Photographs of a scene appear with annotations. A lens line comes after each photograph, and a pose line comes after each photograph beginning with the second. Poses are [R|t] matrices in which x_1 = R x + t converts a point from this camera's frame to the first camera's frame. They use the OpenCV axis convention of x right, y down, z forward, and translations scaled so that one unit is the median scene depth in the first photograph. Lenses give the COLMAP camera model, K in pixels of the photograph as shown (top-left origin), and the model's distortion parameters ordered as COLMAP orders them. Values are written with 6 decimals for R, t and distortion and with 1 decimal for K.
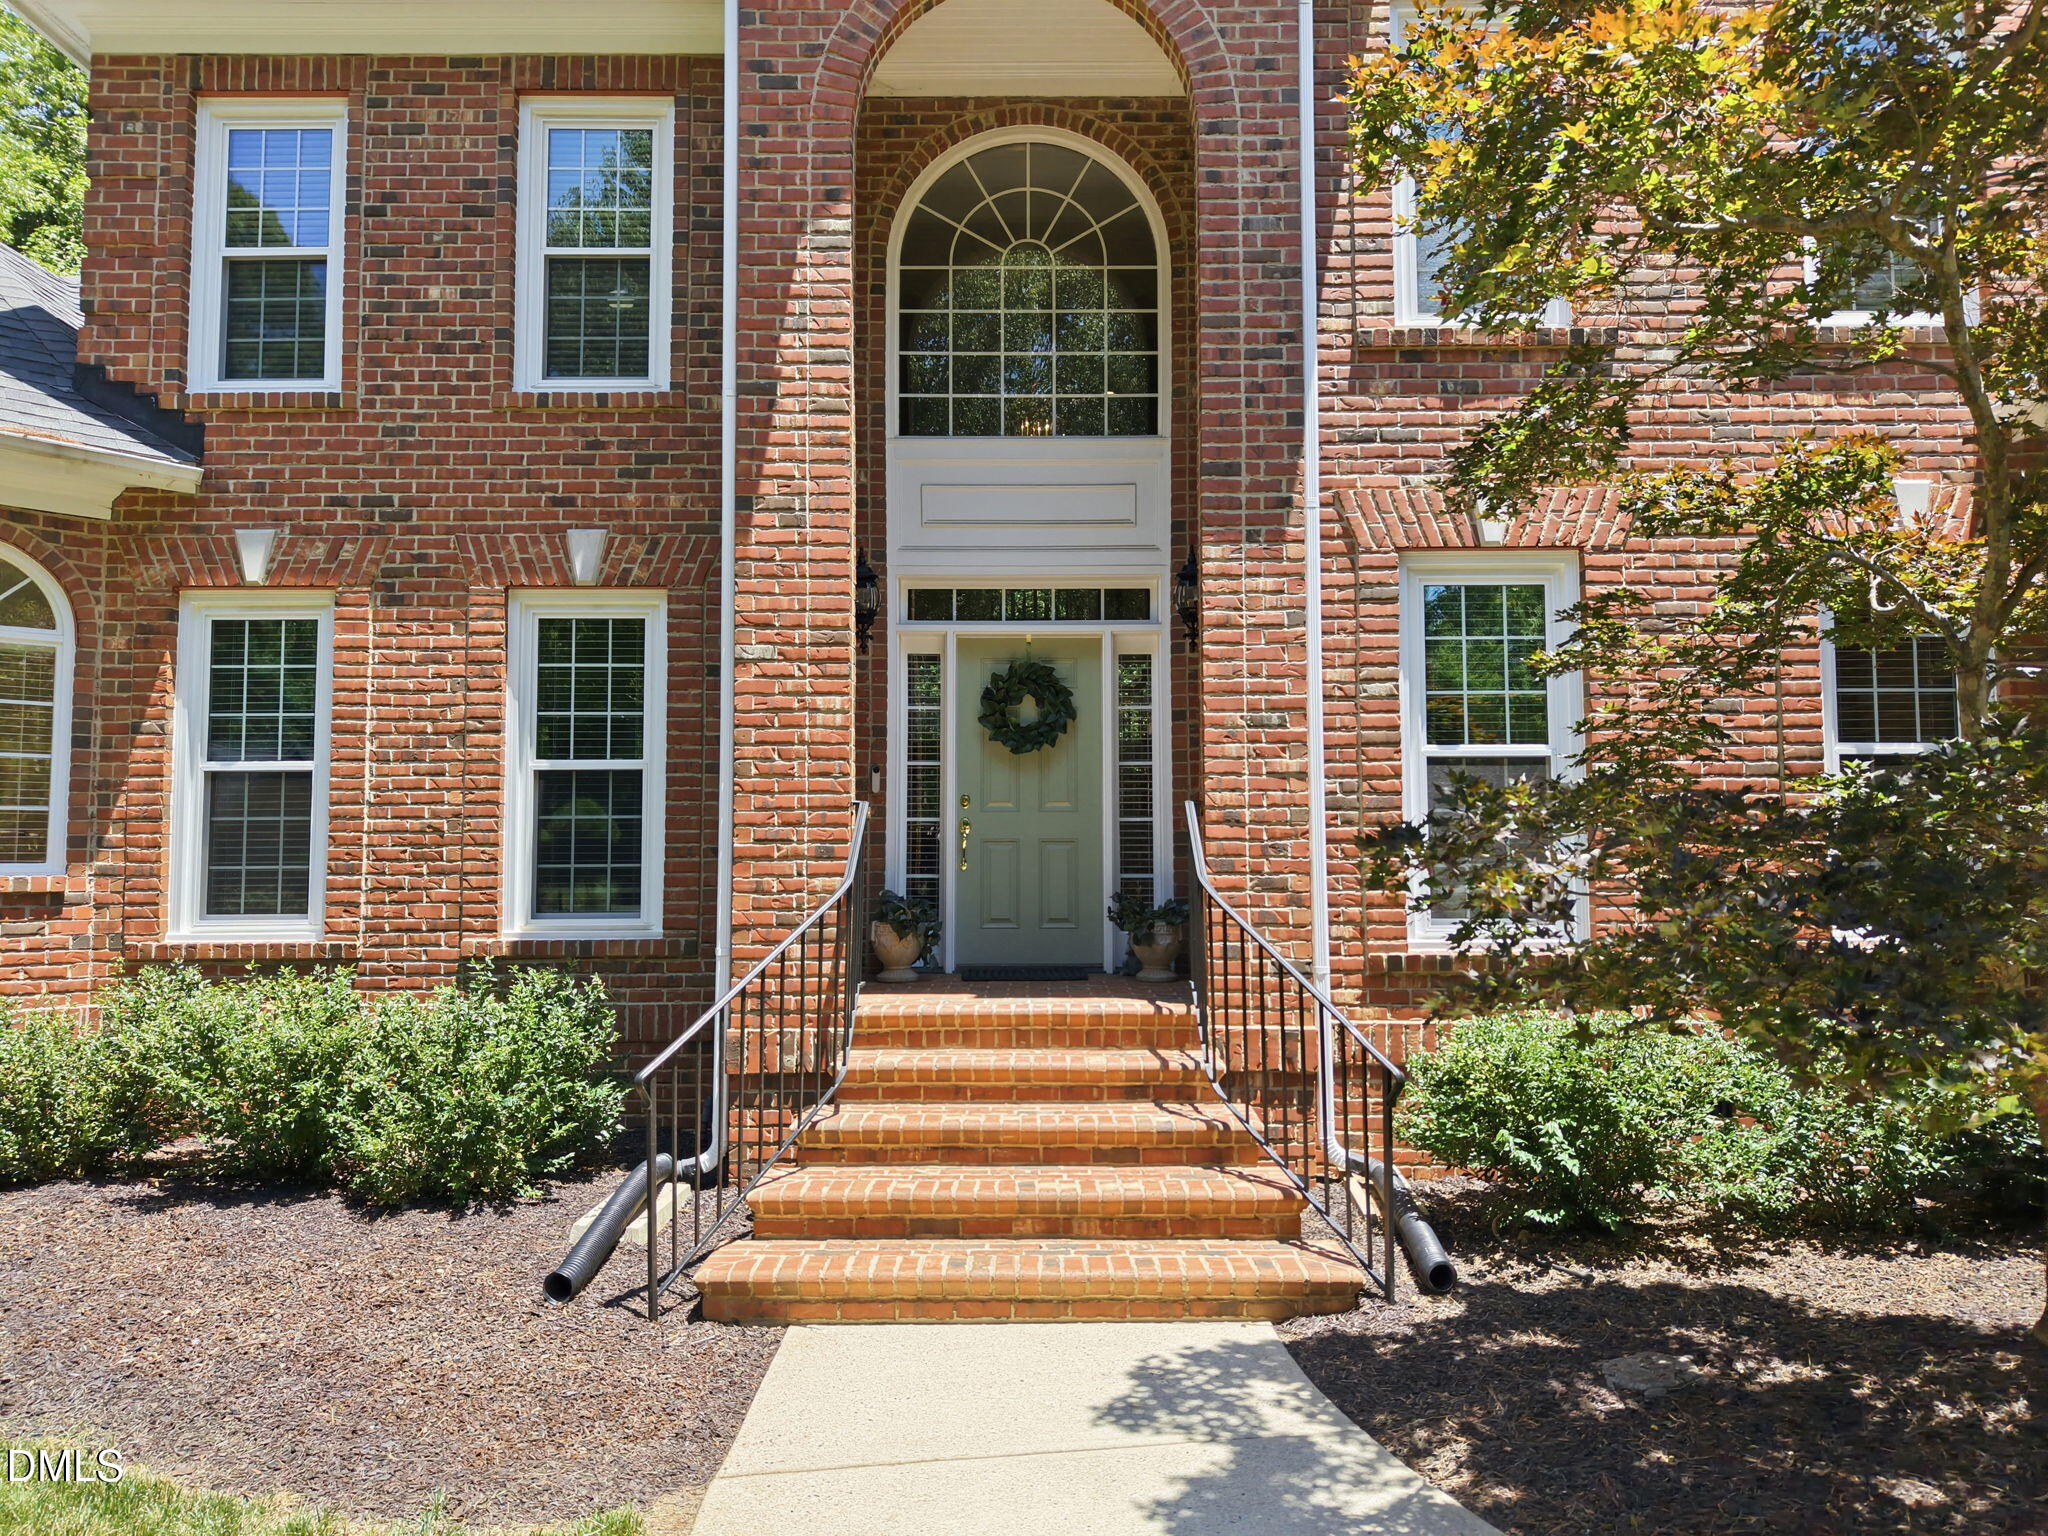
lens RADIAL K [[1418.5, 0, 1024.0], [0, 1418.5, 768.0], [0, 0, 1]] dist [0.005828, 0.001478]
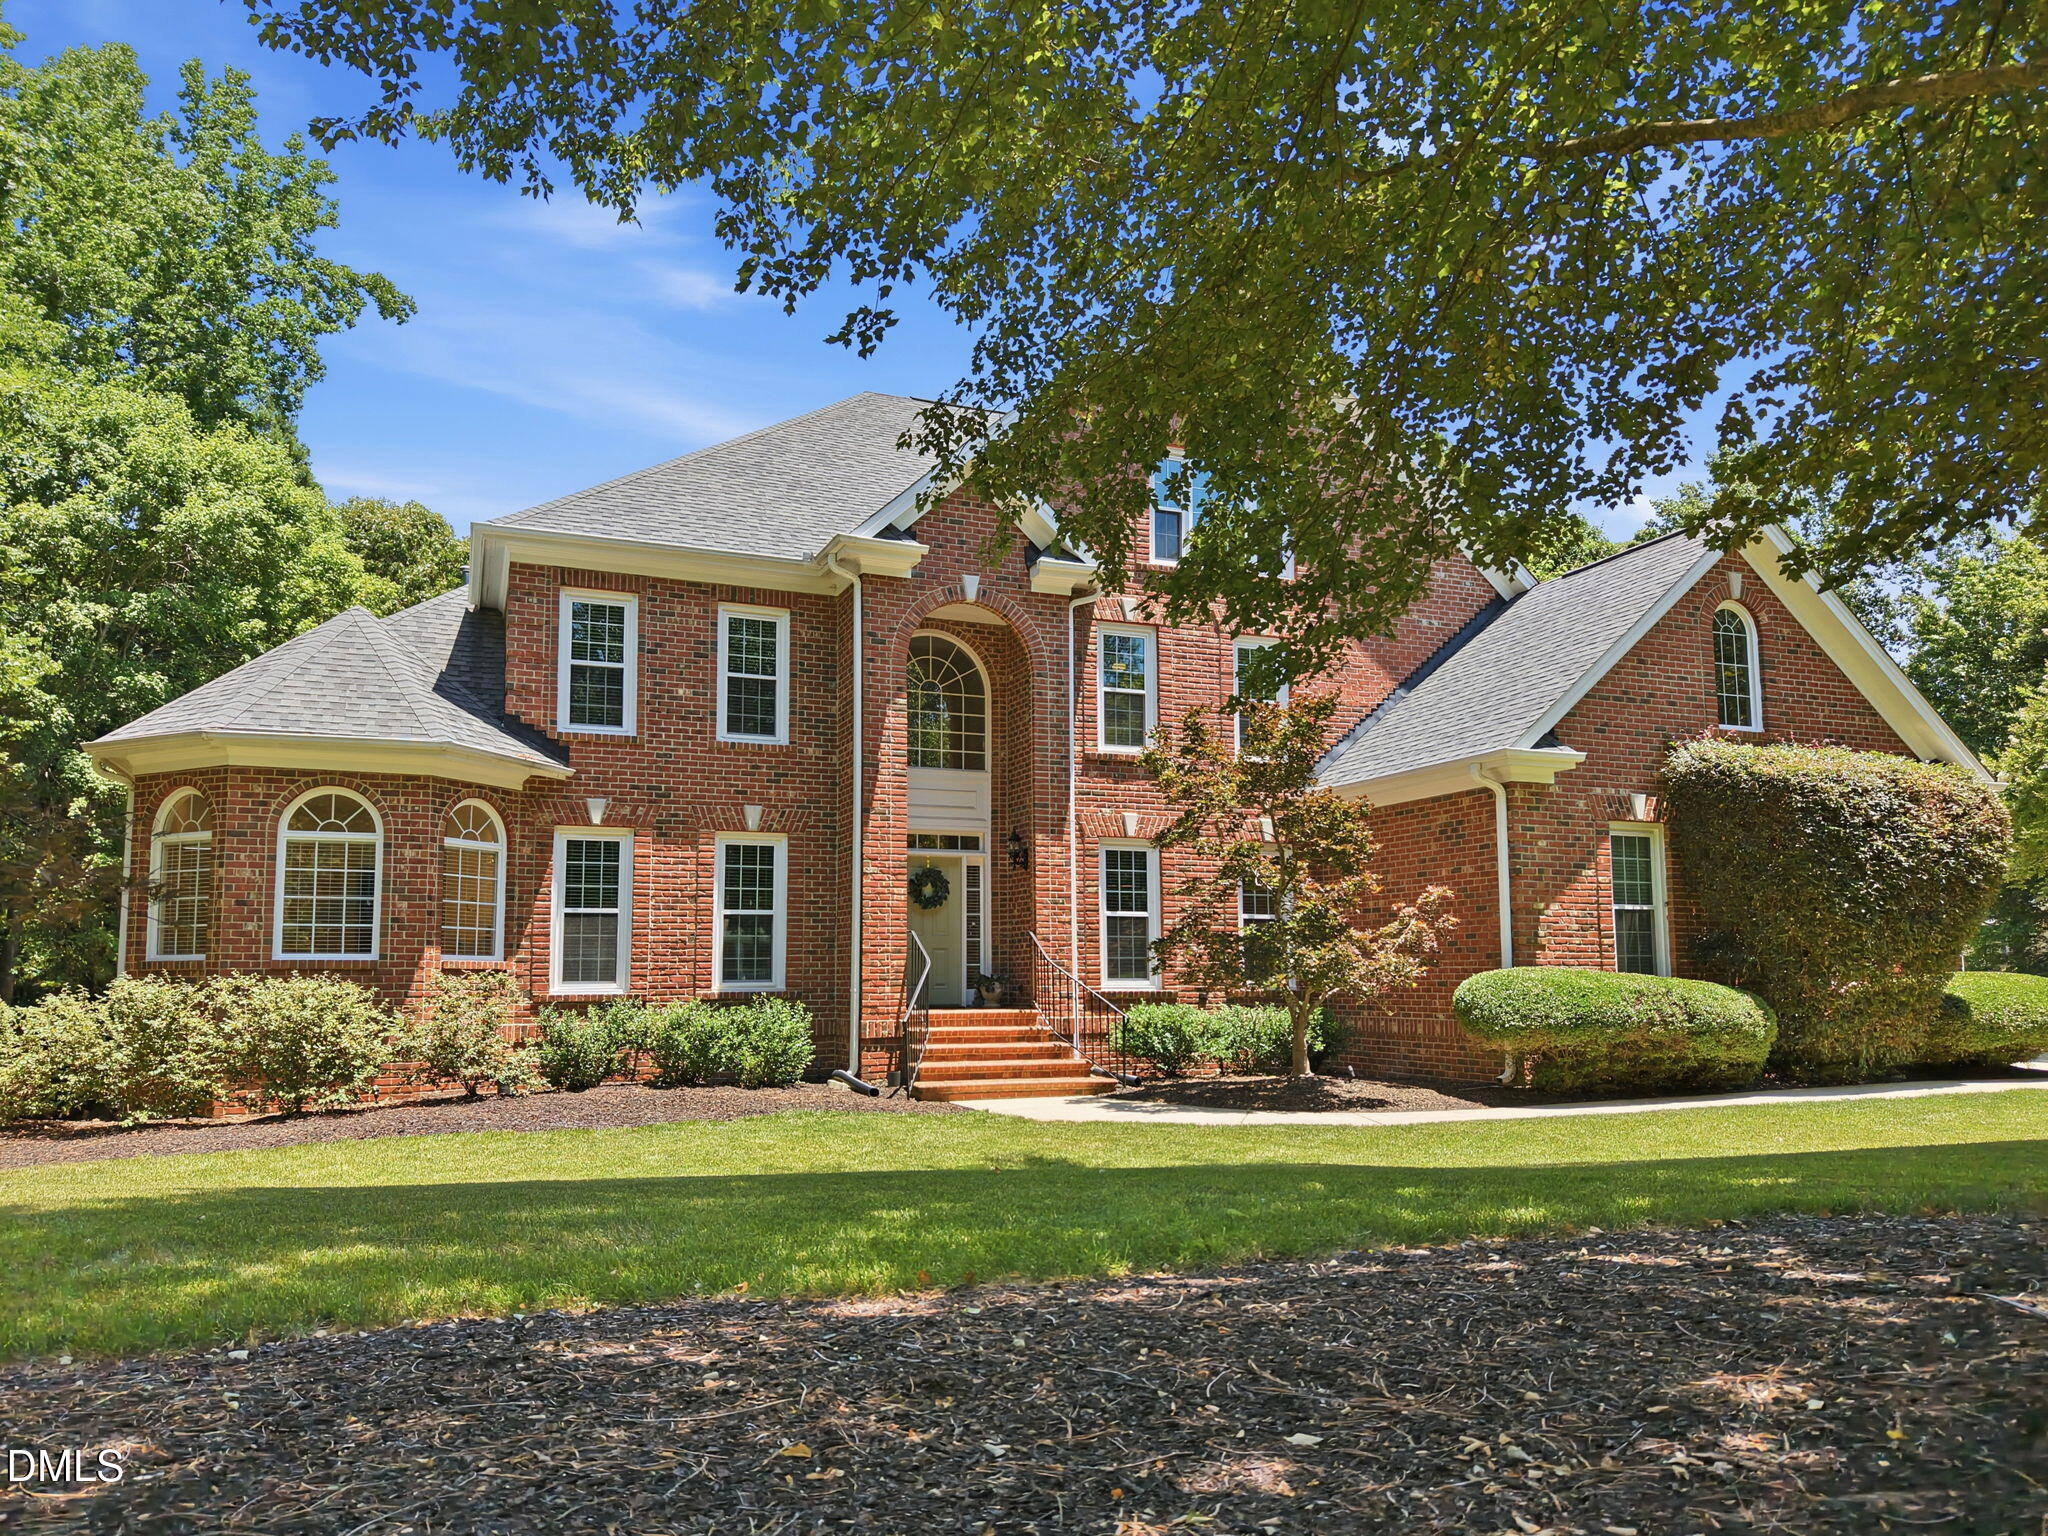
lens RADIAL K [[1521.1, 0, 1033.6], [0, 1521.1, 813.9], [0, 0, 1]] dist [0.084291, -0.256859]
pose [[0.918127, 0.041357, 0.394123, -0.839633], [-0.021660, 0.998290, -0.054297, -0.035393], [-0.395694, 0.041315, 0.917453, -1.348630]]
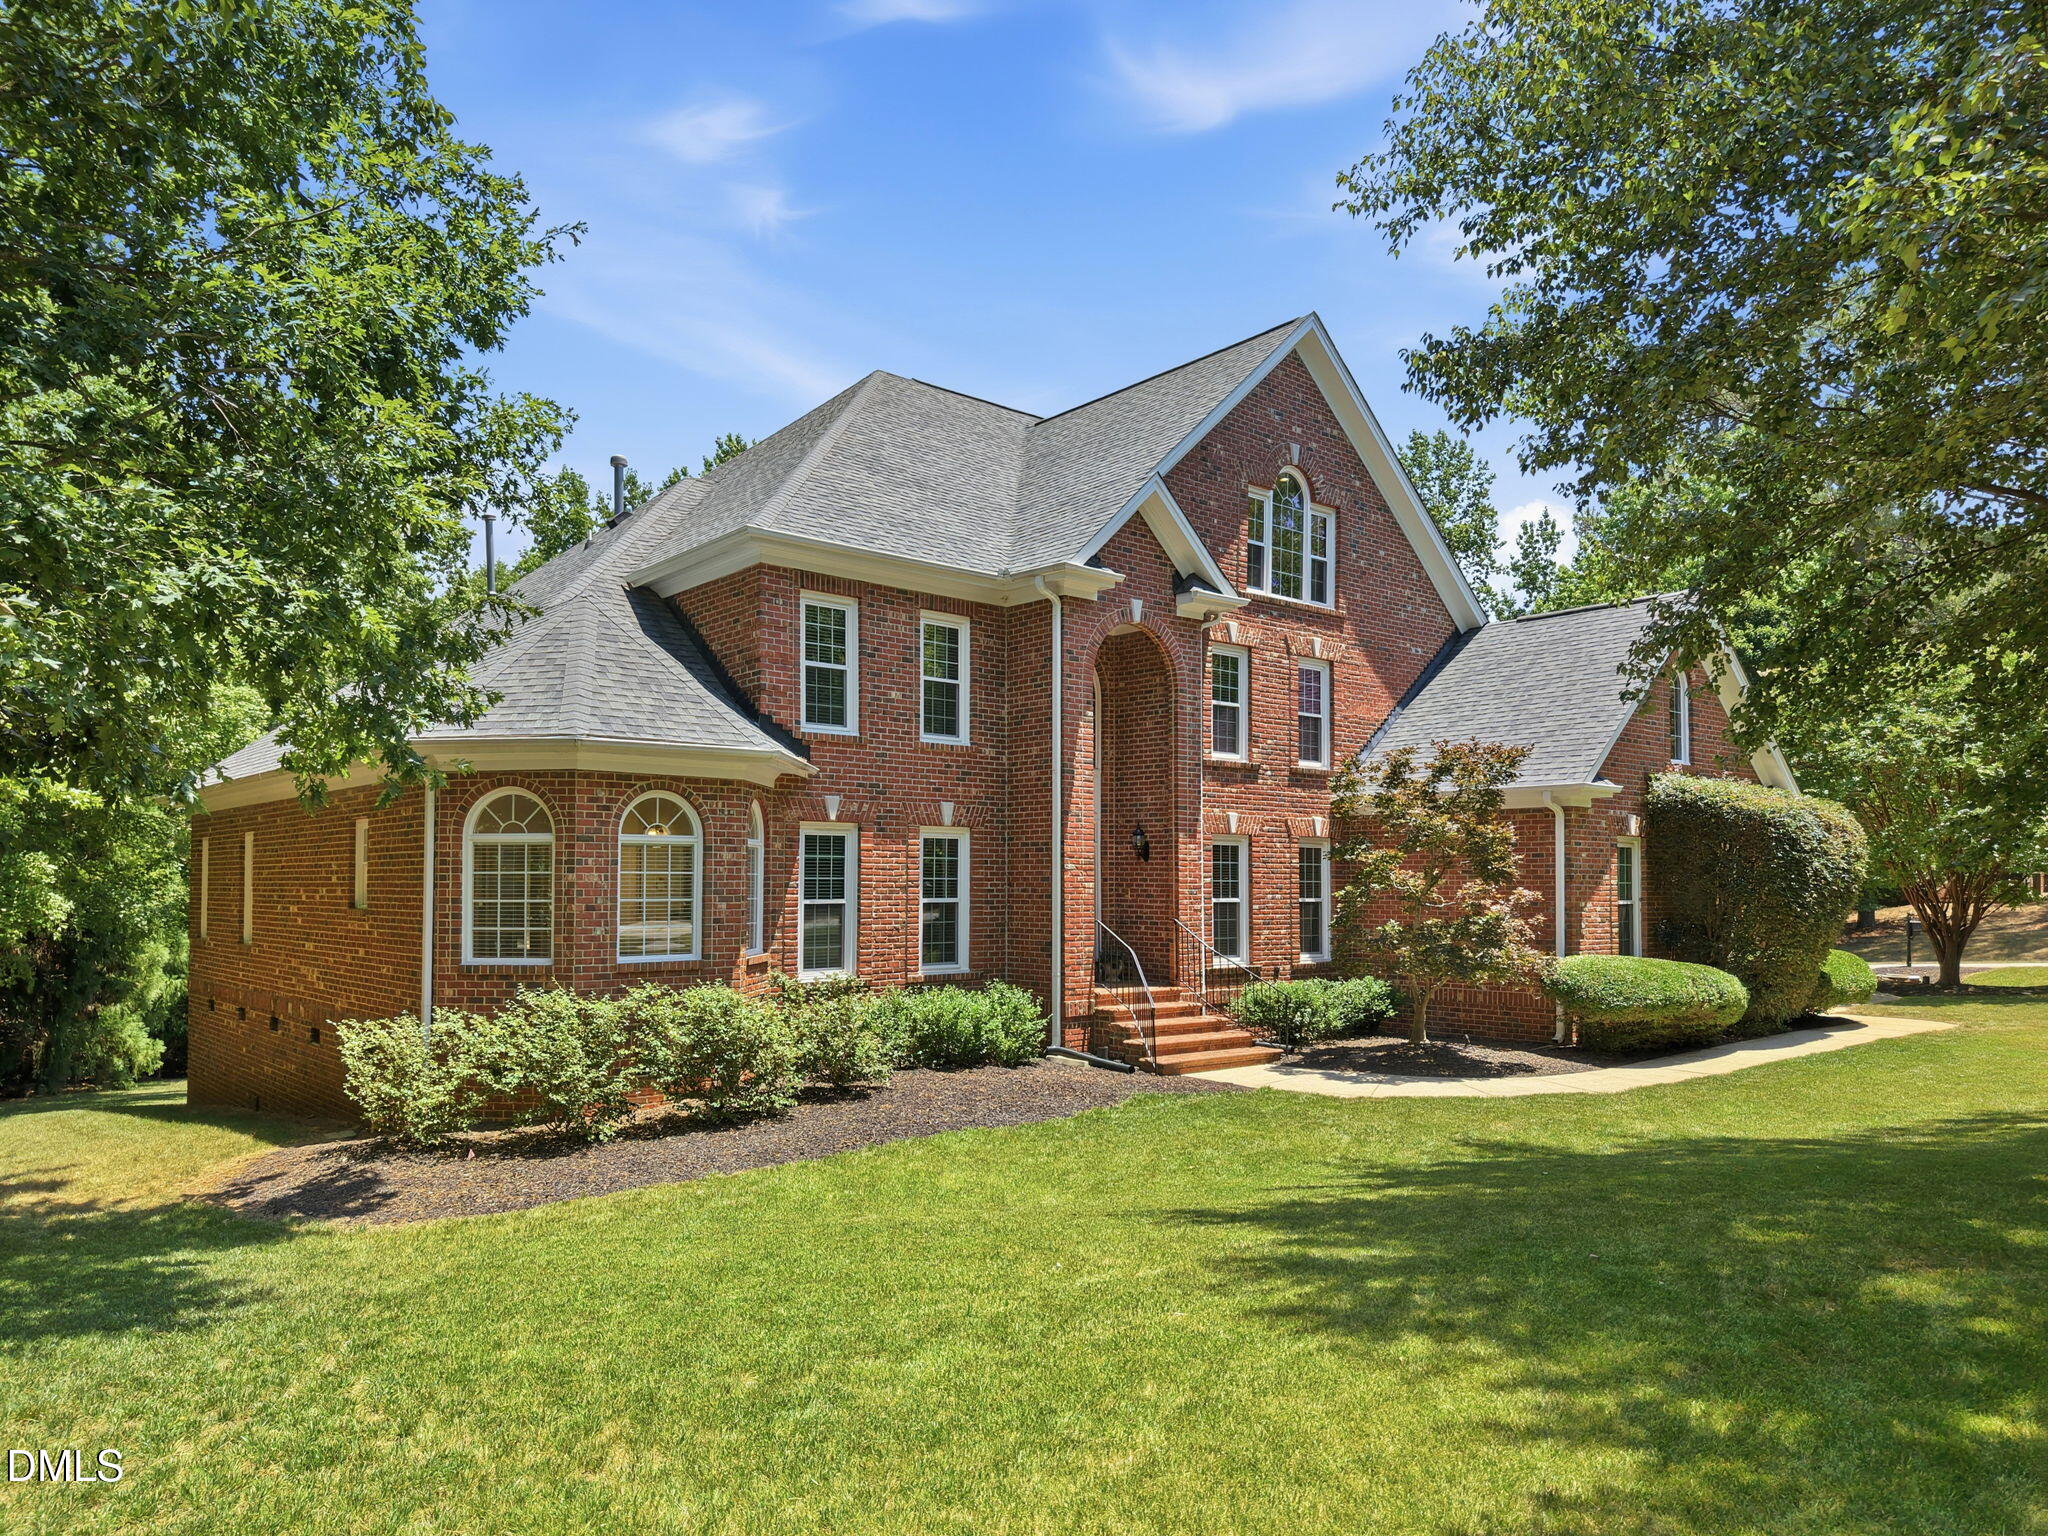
lens RADIAL K [[1521.1, 0, 1033.6], [0, 1521.1, 813.9], [0, 0, 1]] dist [0.084291, -0.256859]
pose [[0.724545, 0.034143, 0.688381, -1.955835], [-0.048737, 0.998810, 0.001758, -0.159273], [-0.687502, -0.034823, 0.725347, -0.952580]]
